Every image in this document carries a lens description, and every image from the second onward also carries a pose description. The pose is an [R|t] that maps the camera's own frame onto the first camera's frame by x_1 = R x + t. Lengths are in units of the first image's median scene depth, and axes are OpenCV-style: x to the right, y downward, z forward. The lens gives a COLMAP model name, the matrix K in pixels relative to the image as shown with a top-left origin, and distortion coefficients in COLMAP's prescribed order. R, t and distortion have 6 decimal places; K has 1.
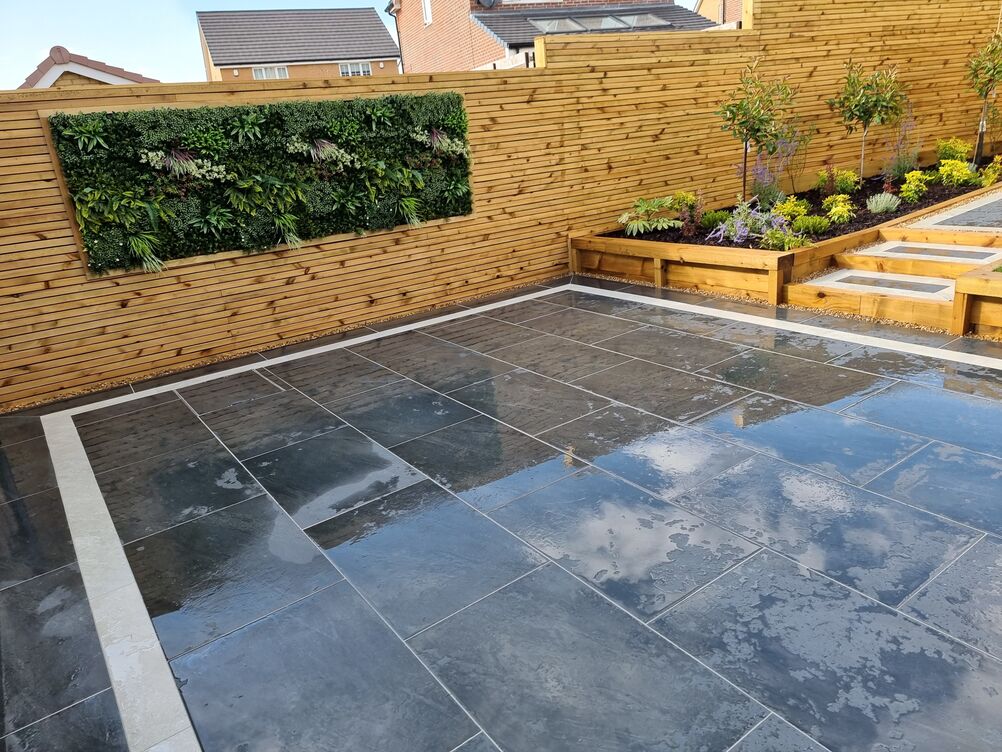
lens RADIAL K [[692.6, 0, 503.3], [0, 692.6, 366.2], [0, 0, 1]] dist [0.076736, -0.061869]
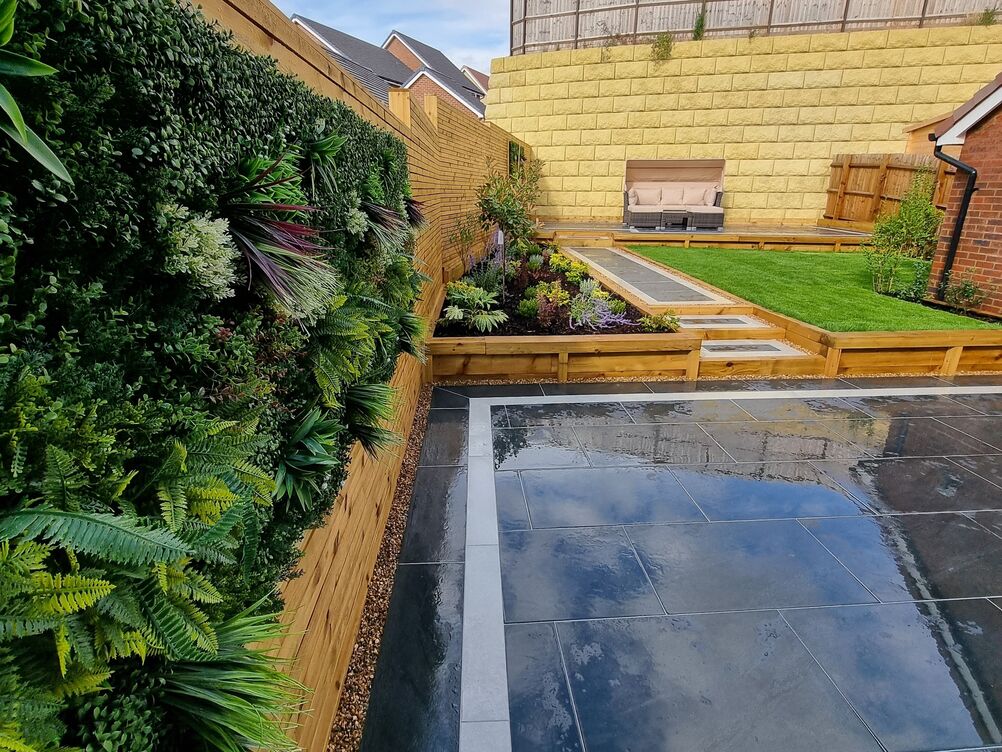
lens RADIAL K [[553.7, 0, 501.0], [0, 553.7, 378.9], [0, 0, 1]] dist [-0.003597, -0.000517]
pose [[0.519493, -0.184700, 0.834274, -0.562403], [0.225854, 0.971316, 0.074403, -0.239687], [-0.824086, 0.149773, 0.546306, 0.809030]]
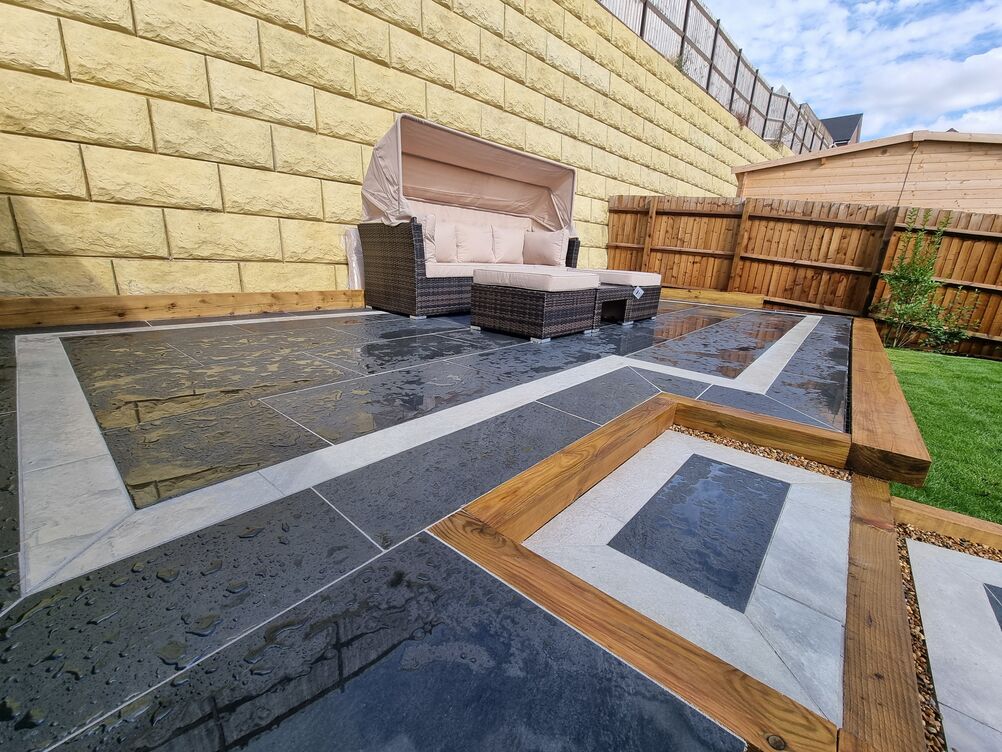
lens RADIAL K [[413.5, 0, 501.0], [0, 413.5, 377.4], [0, 0, 1]] dist [-0.000800, -0.000835]
pose [[-0.465178, -0.179394, 0.866849, 1.553531], [0.280542, 0.898896, 0.336573, -0.758046], [-0.839587, 0.399754, -0.367819, 1.889638]]
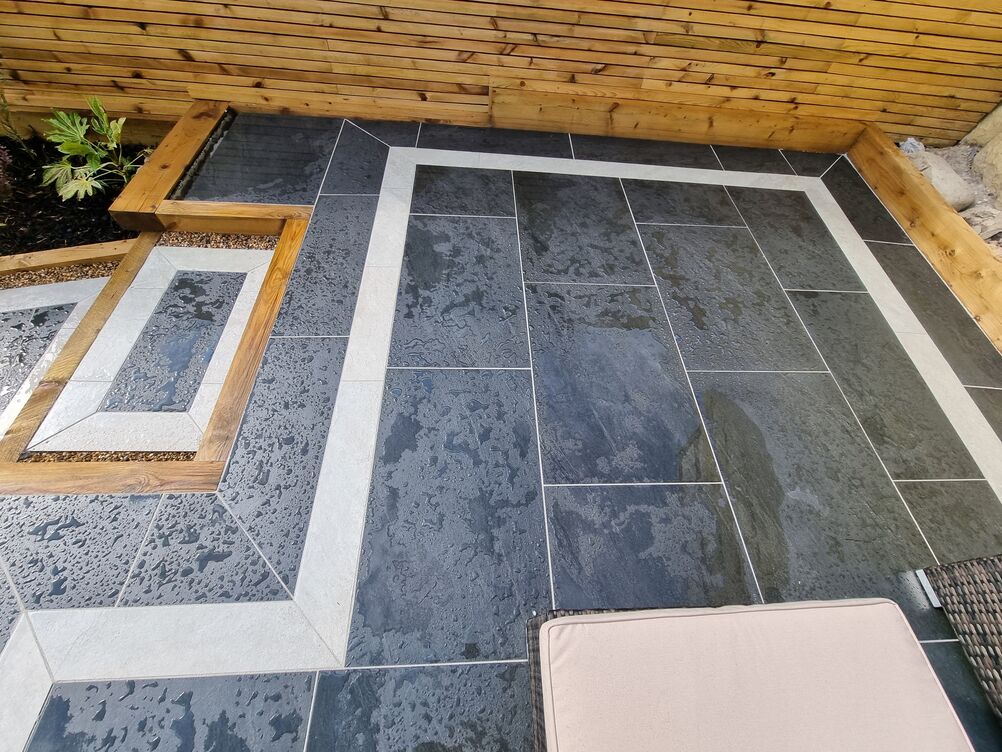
lens RADIAL K [[413.5, 0, 500.0], [0, 413.5, 380.8], [0, 0, 1]] dist [-0.000800, -0.000835]
pose [[0.922739, 0.381875, -0.052194, 1.968169], [-0.267582, 0.732176, 0.626352, -0.827292], [0.277403, -0.563994, 0.777791, 1.512465]]
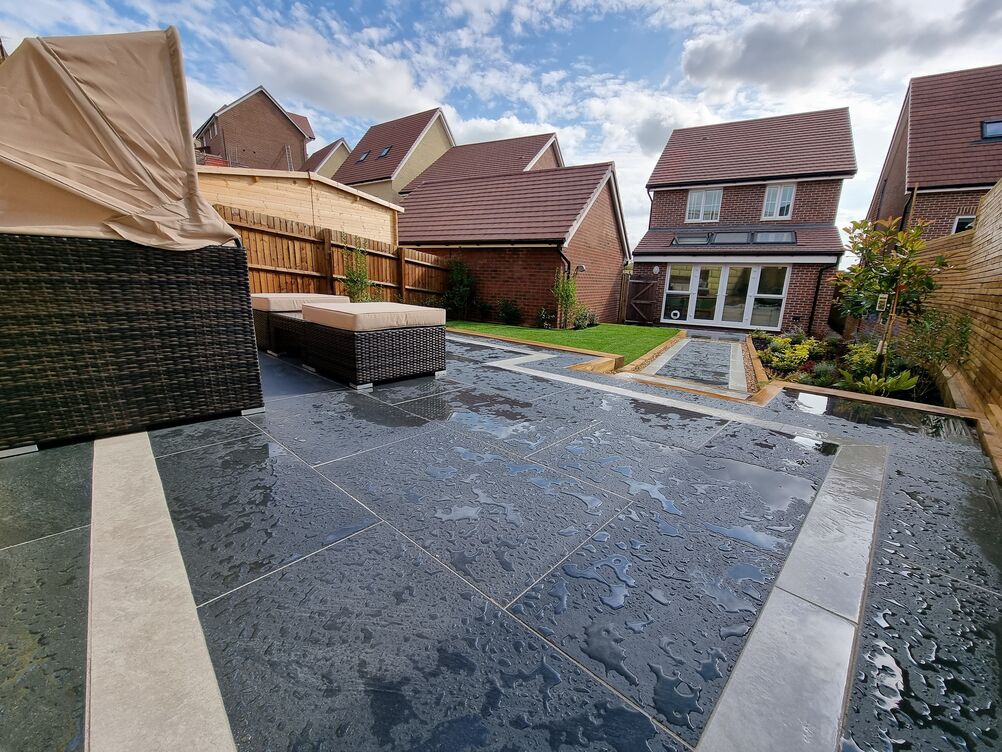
lens RADIAL K [[413.5, 0, 503.8], [0, 413.5, 378.4], [0, 0, 1]] dist [-0.000800, -0.000835]
pose [[-0.905180, 0.162429, -0.392768, 2.177921], [-0.086478, 0.834384, 0.544358, -0.918556], [0.416139, 0.526707, -0.741221, 2.094895]]
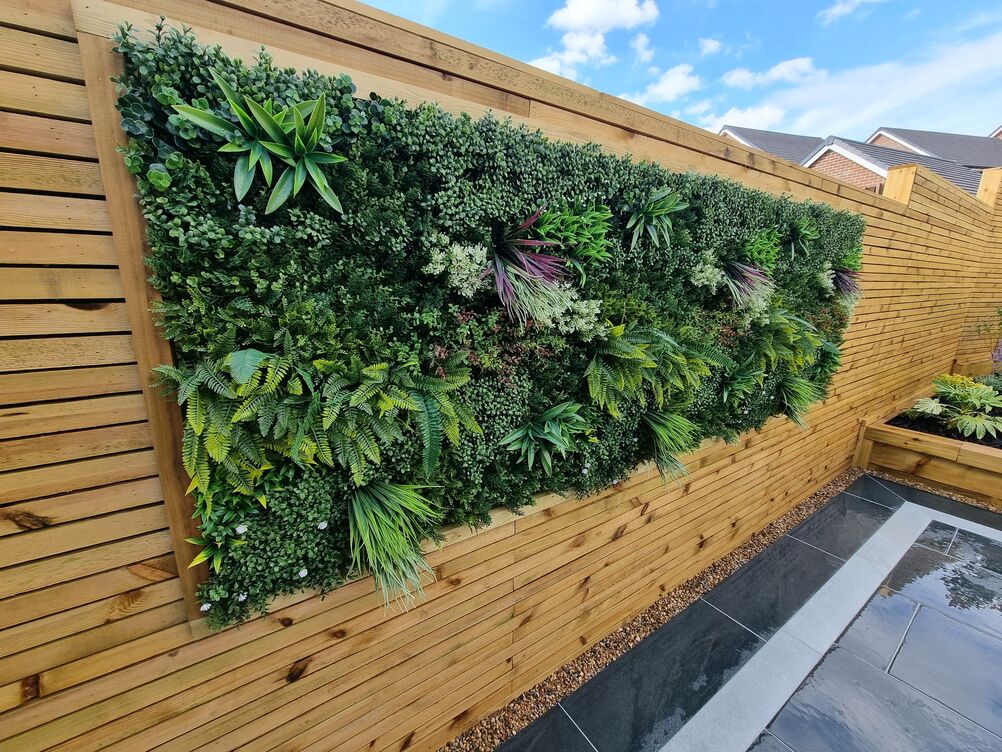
lens RADIAL K [[413.5, 0, 493.9], [0, 413.5, 376.7], [0, 0, 1]] dist [-0.000800, -0.000835]
pose [[0.994241, 0.104439, 0.024028, -0.456461], [-0.101906, 0.990748, -0.089634, -0.216883], [-0.033167, 0.086670, 0.995685, 0.775222]]
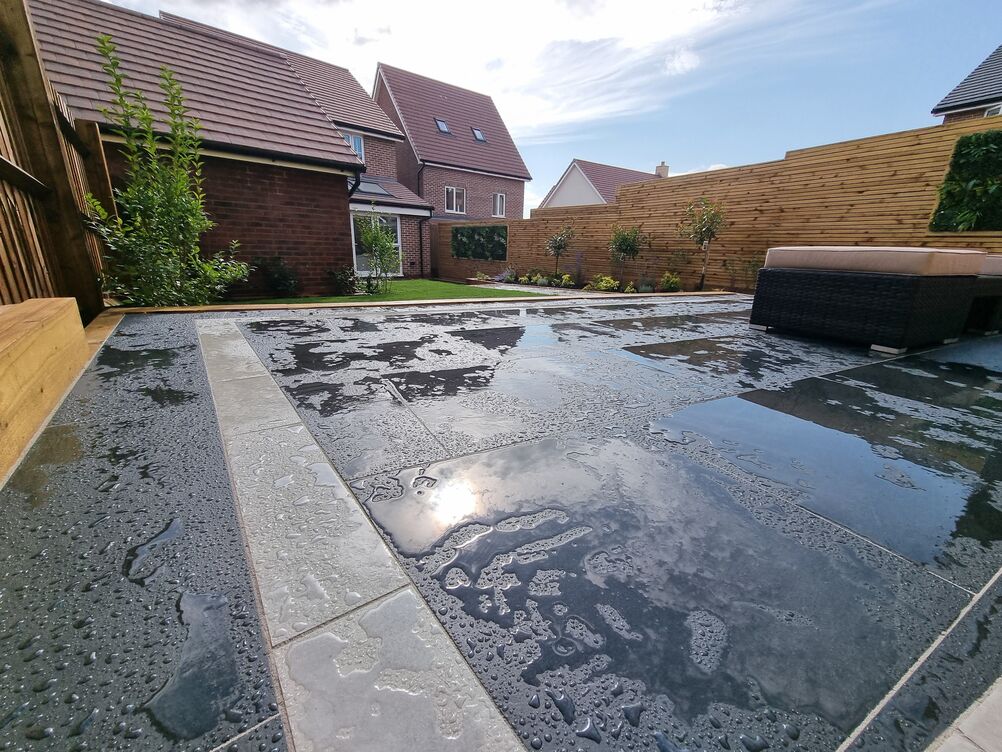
lens RADIAL K [[413.5, 0, 501.4], [0, 413.5, 380.0], [0, 0, 1]] dist [-0.000800, -0.000835]
pose [[0.105064, 0.393792, -0.913175, 2.619603], [-0.364565, 0.869581, 0.333049, -0.490345], [0.925232, 0.297920, 0.234924, 0.889020]]
